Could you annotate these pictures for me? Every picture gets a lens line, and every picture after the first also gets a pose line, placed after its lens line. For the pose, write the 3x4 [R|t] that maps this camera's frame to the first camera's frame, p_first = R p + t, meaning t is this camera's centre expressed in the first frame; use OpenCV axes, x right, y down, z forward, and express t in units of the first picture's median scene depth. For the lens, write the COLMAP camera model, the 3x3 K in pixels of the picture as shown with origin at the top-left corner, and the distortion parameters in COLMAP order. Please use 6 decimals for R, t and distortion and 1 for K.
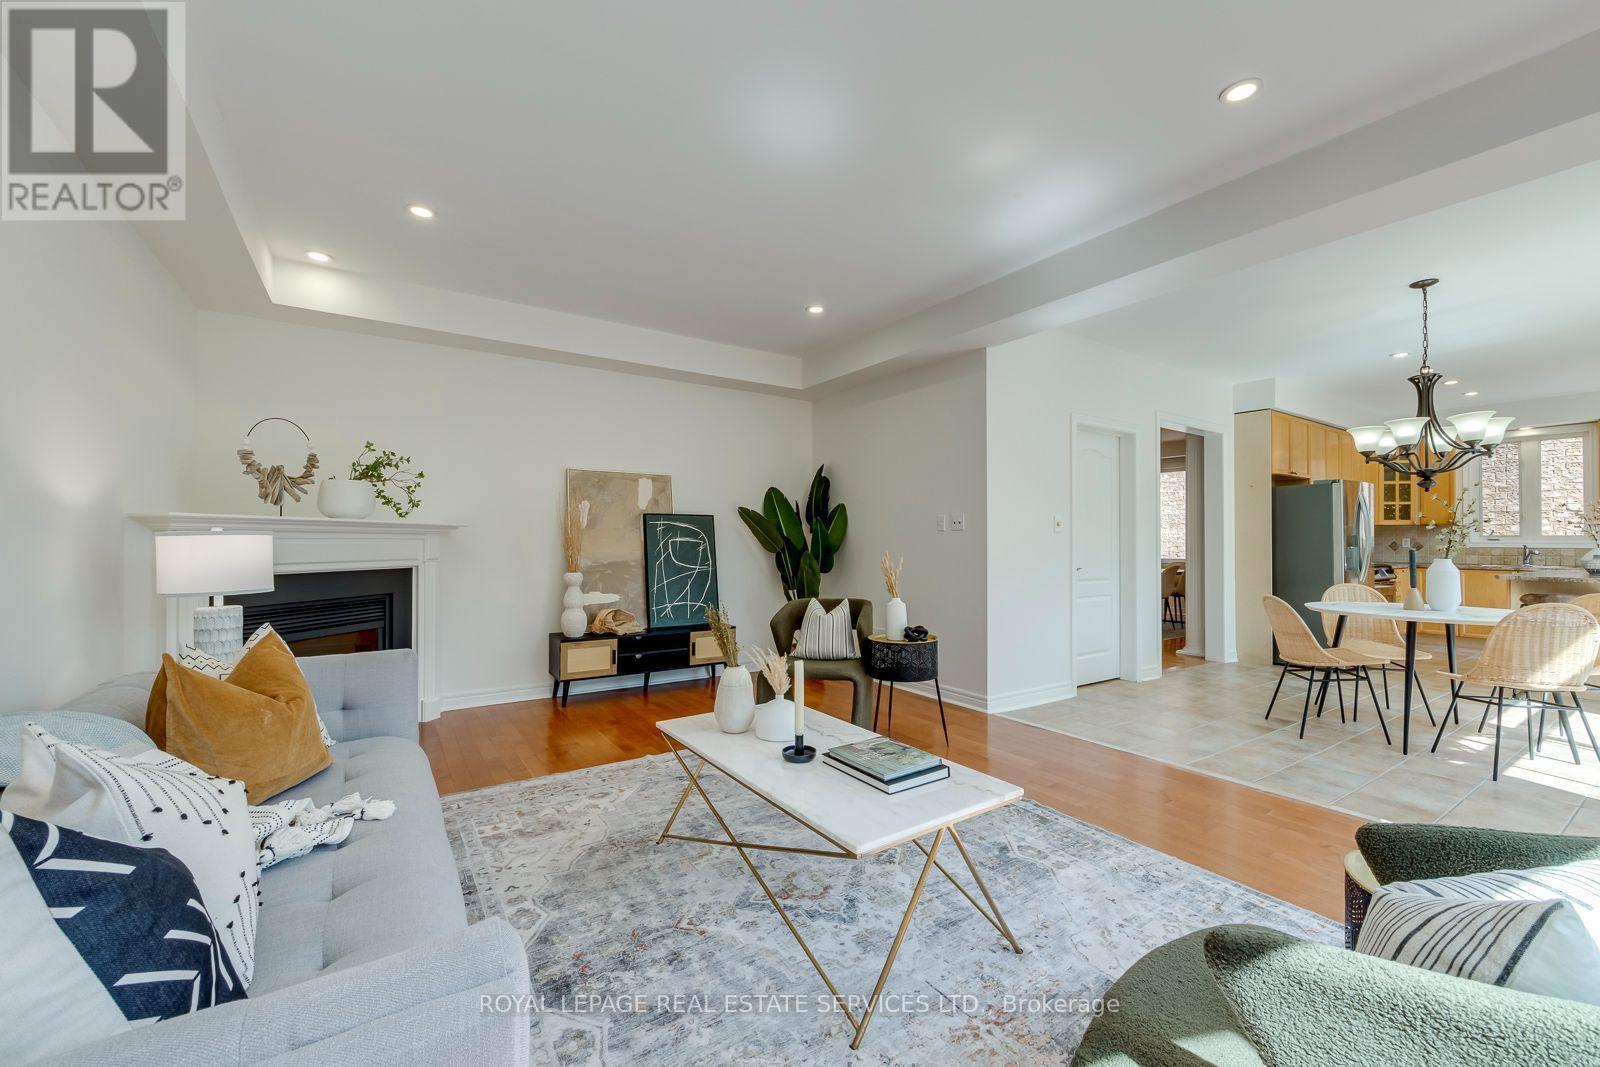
lens RADIAL K [[640.7, 0, 802.5], [0, 640.7, 537.6], [0, 0, 1]] dist [0.000904, 0.000616]
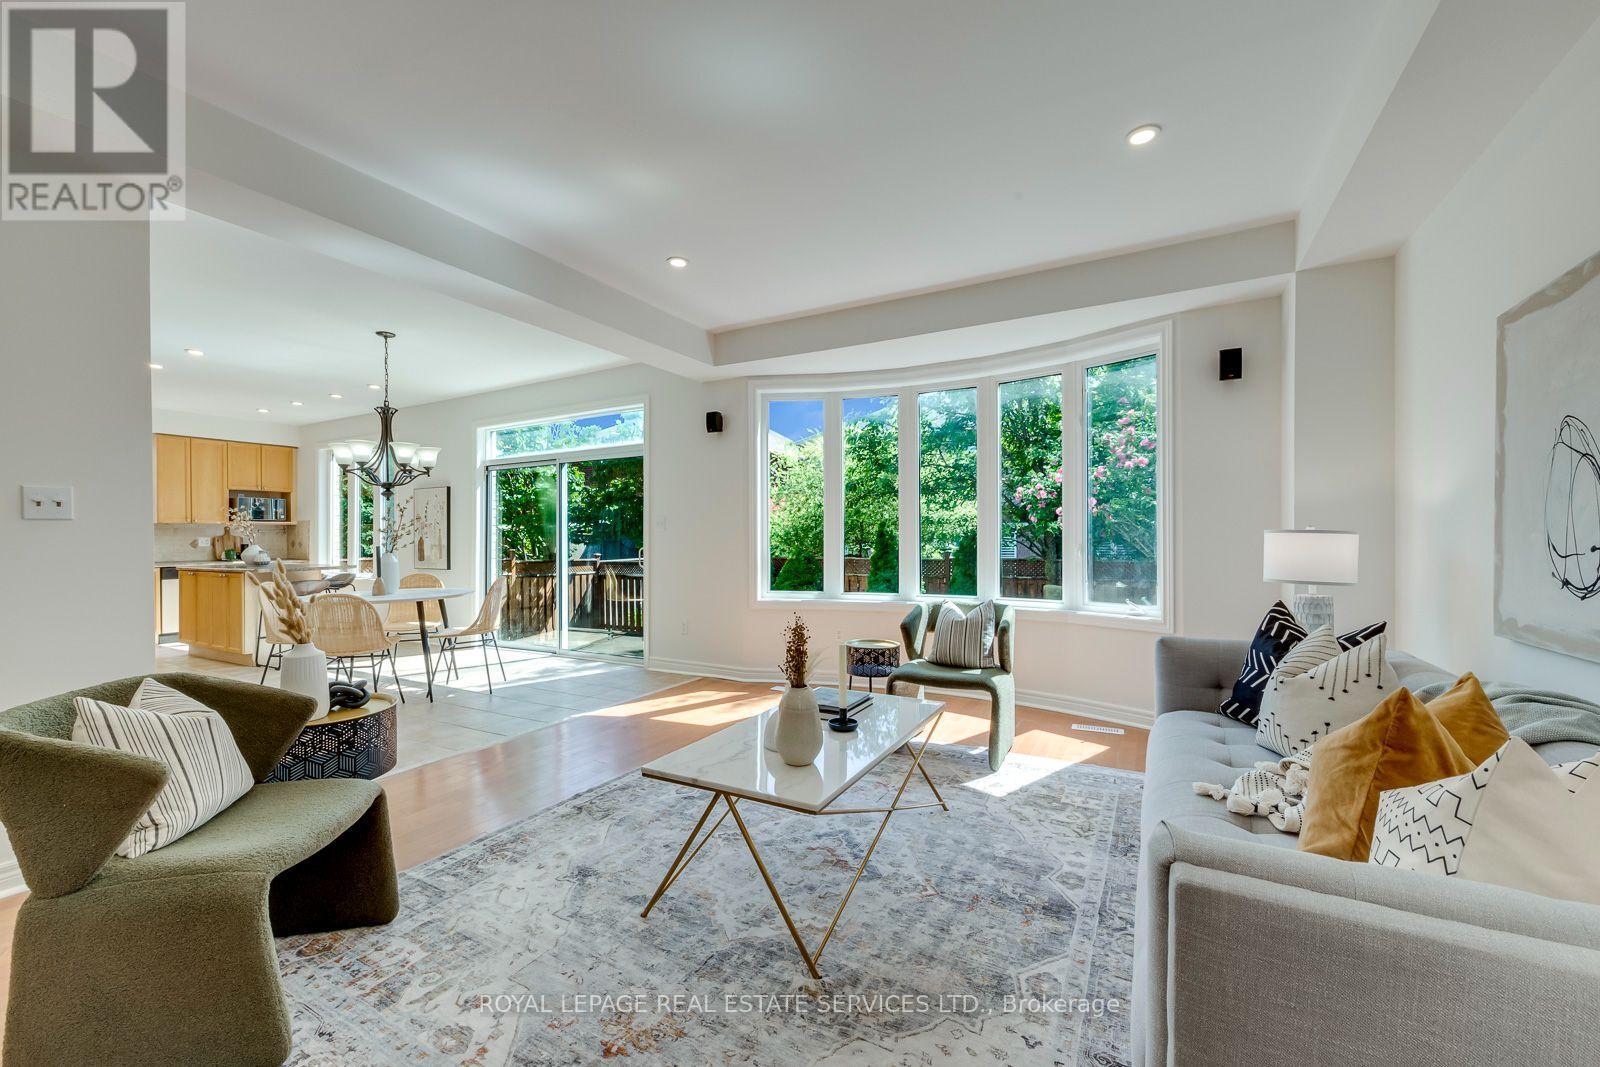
lens RADIAL K [[644.4, 0, 804.1], [0, 644.4, 537.8], [0, 0, 1]] dist [-0.002558, 0.000063]
pose [[-0.459033, 0.000469, 0.888419, -0.418947], [-0.000237, 1.000000, -0.000650, 0.002421], [-0.888419, -0.000510, -0.459033, 0.671451]]
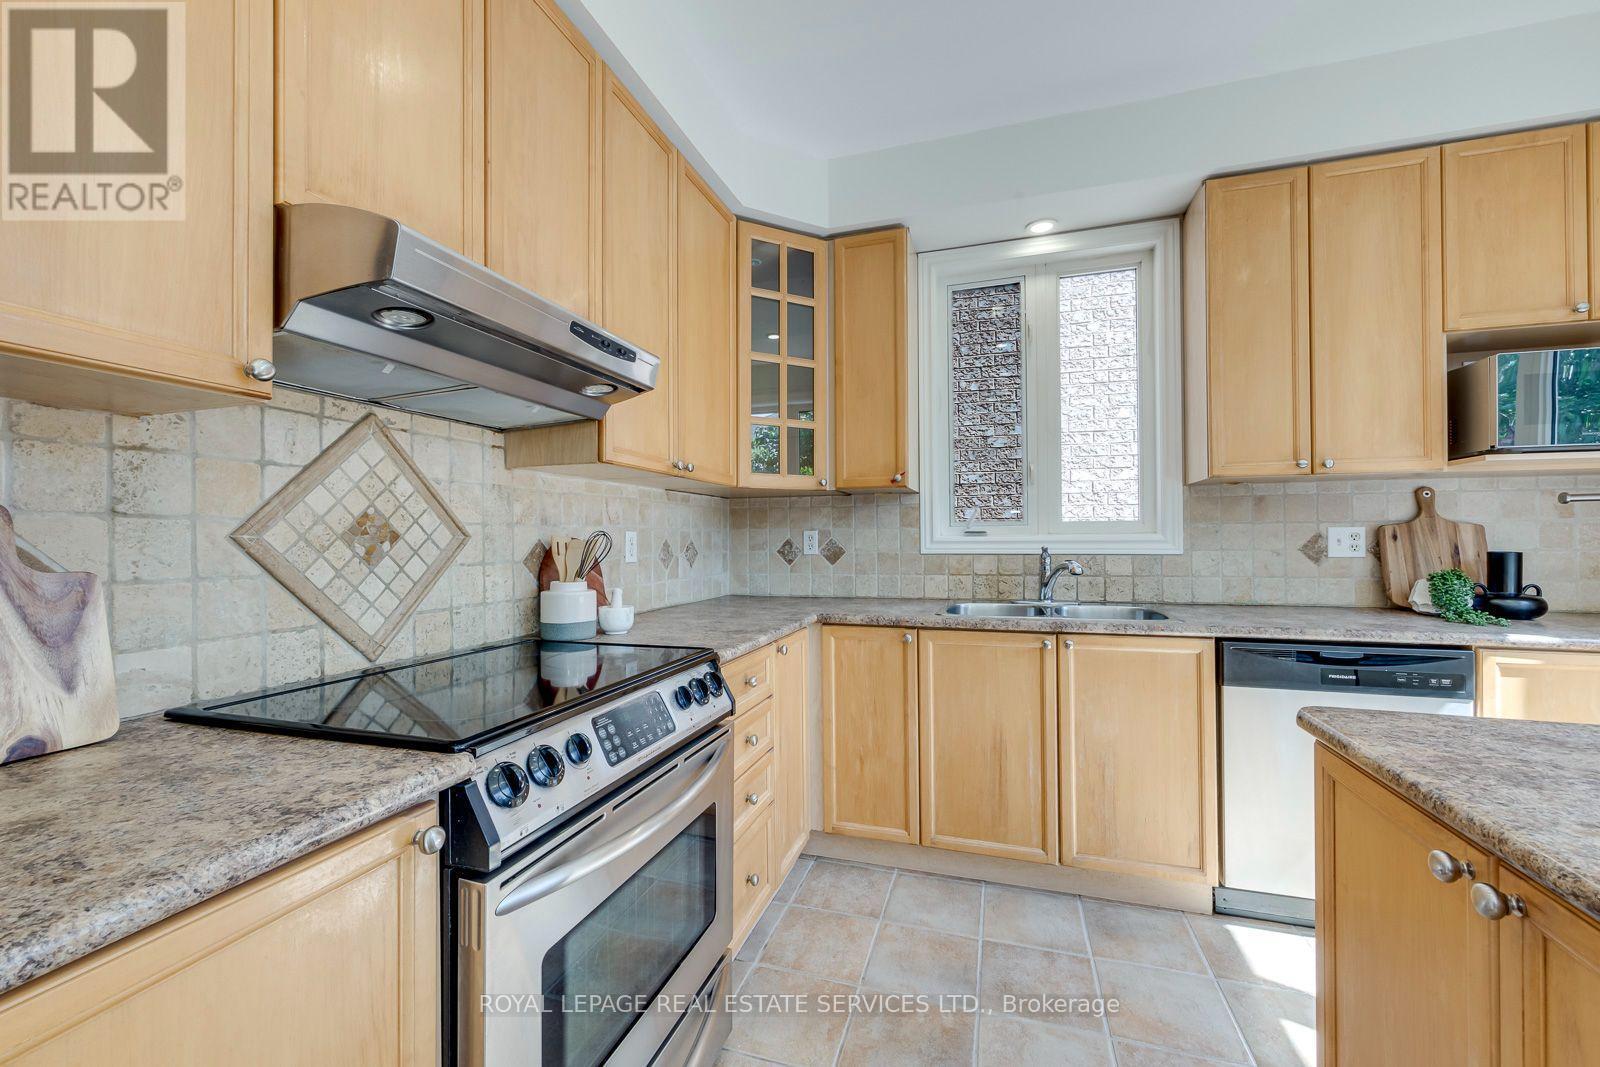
lens RADIAL K [[640.7, 0, 802.5], [0, 640.7, 537.6], [0, 0, 1]] dist [0.000904, 0.000616]
pose [[0.777187, -0.006585, 0.629235, 1.152125], [0.002931, 0.999972, 0.006845, 0.004727], [-0.629263, -0.003476, 0.777185, 1.169788]]
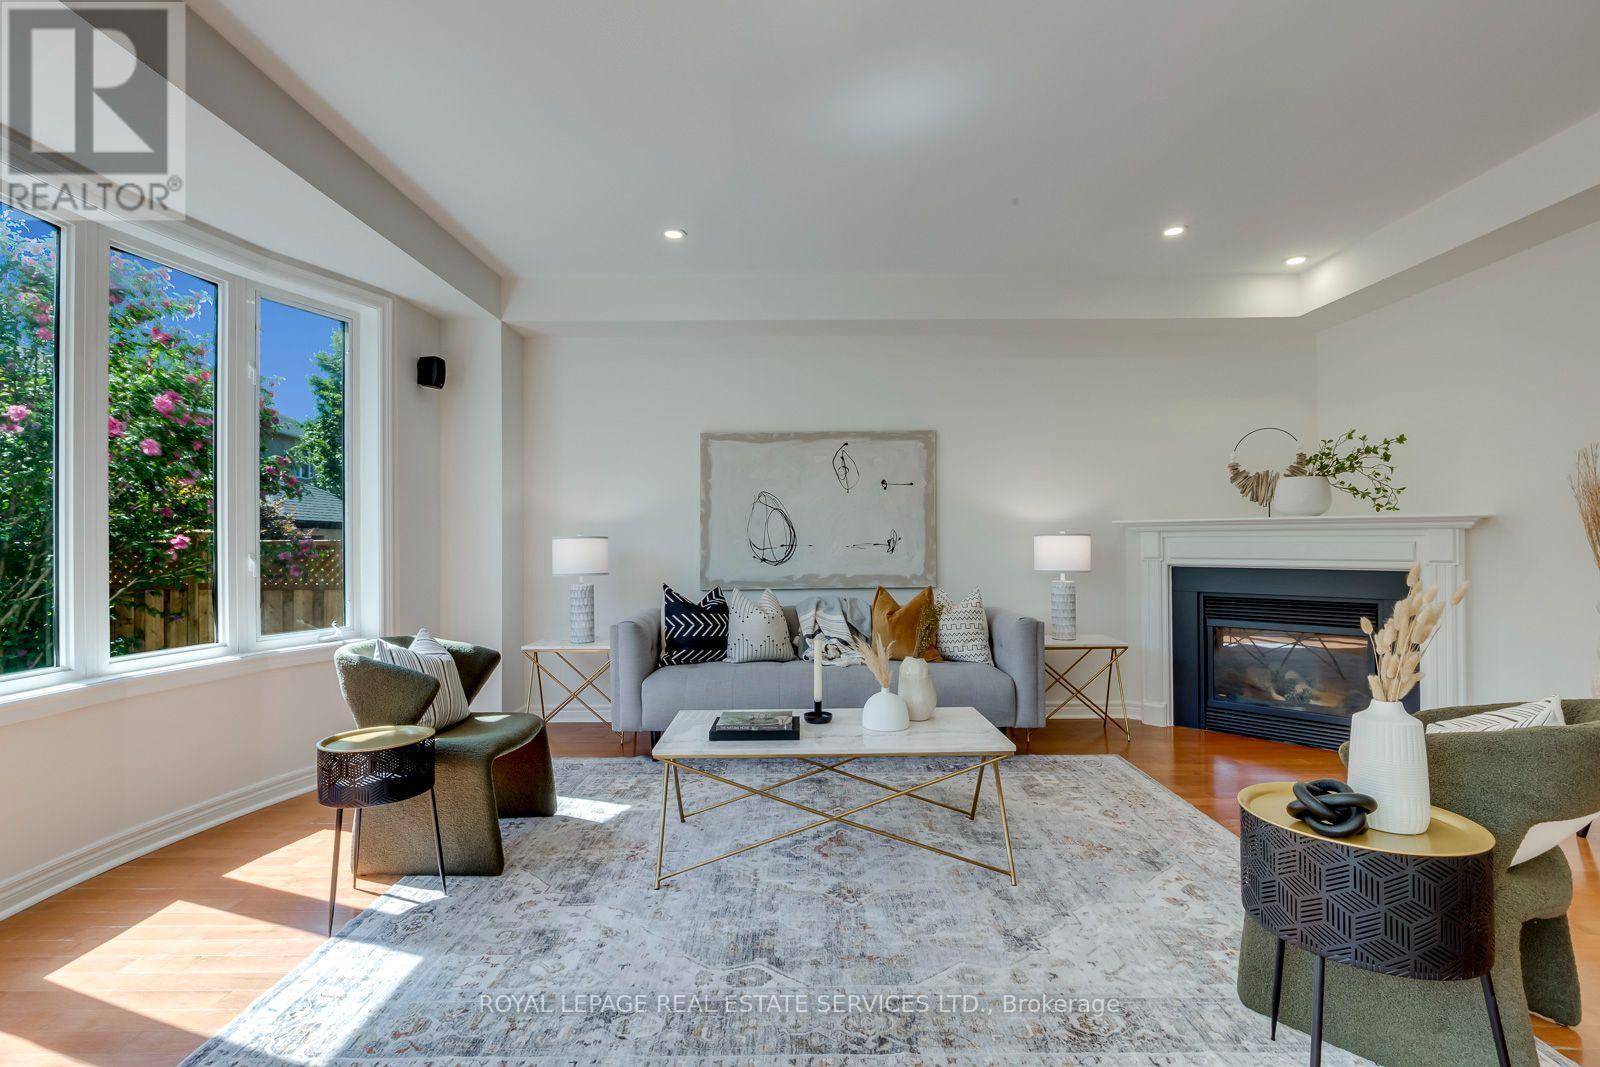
lens RADIAL K [[755.7, 0, 802.9], [0, 755.7, 535.3], [0, 0, 1]] dist [-0.000758, -0.000110]
pose [[-0.555689, -0.004611, -0.831377, 0.500604], [0.008034, 0.999908, -0.010916, 0.005639], [0.831351, -0.012745, -0.555601, 0.744913]]
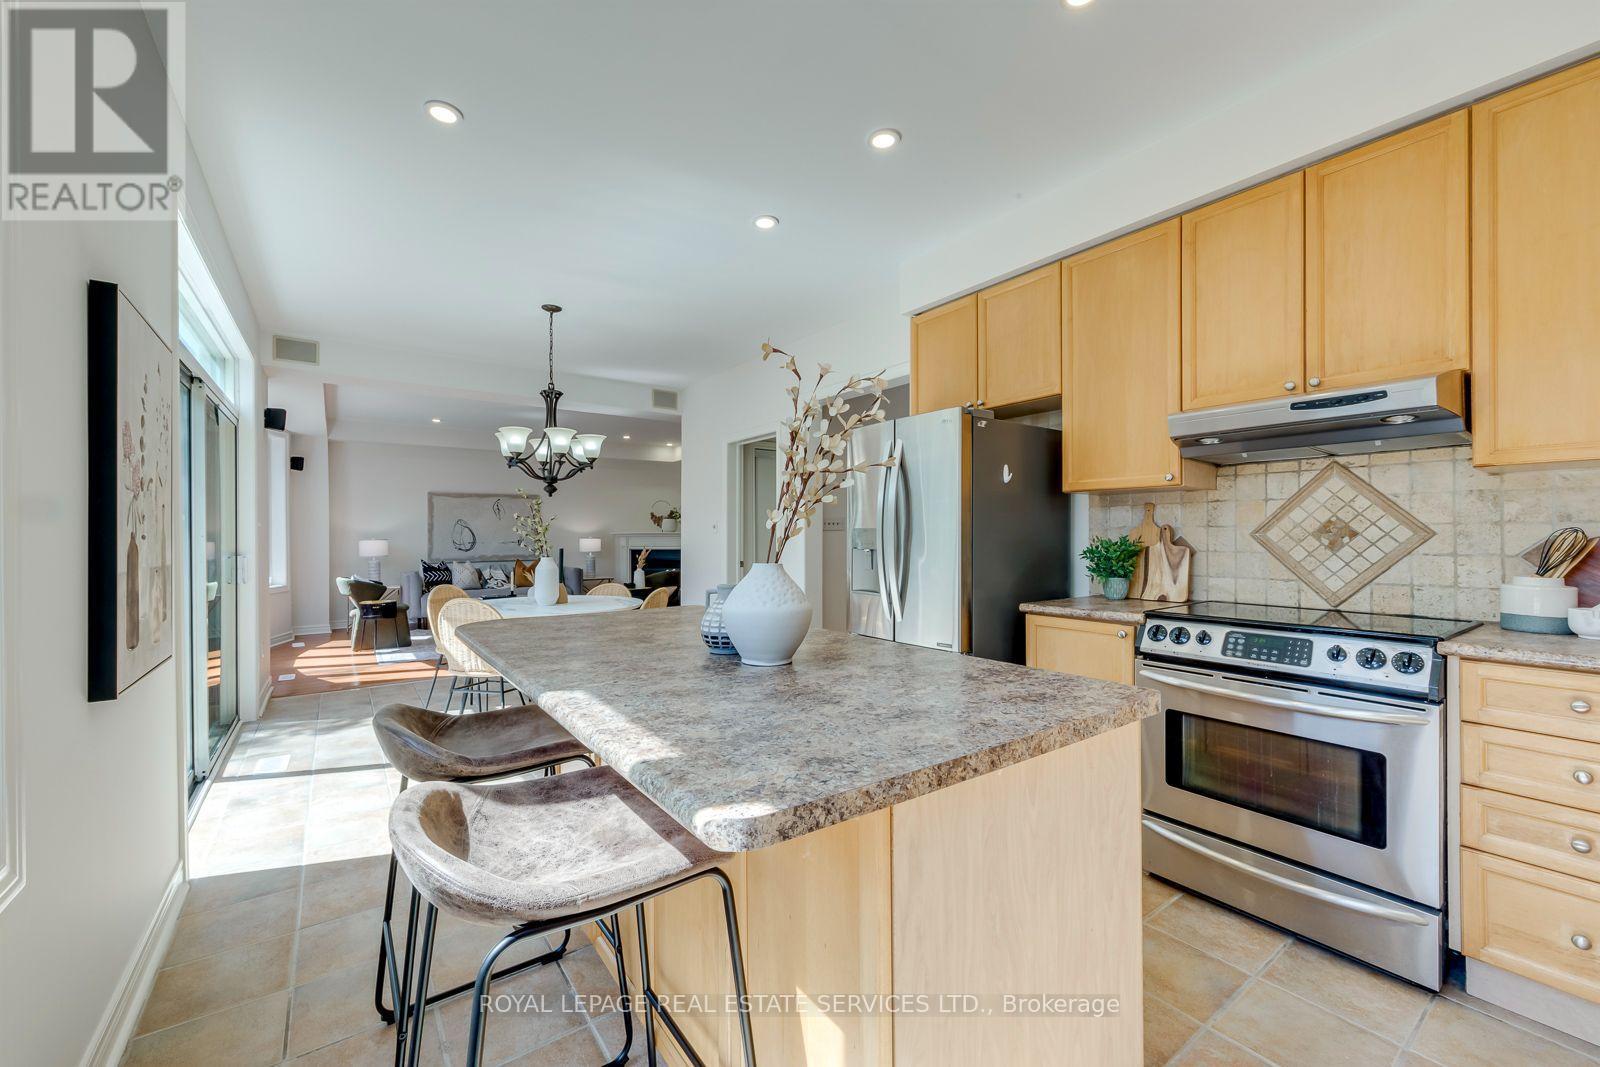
lens RADIAL K [[629.2, 0, 800.0], [0, 629.2, 533.5], [0, 0, 1]] dist [-0.010627, 0.000179]
pose [[0.044091, -0.006542, -0.999006, 1.631344], [0.012408, 0.999905, -0.006000, 0.003192], [0.998950, -0.012131, 0.044168, 1.087120]]
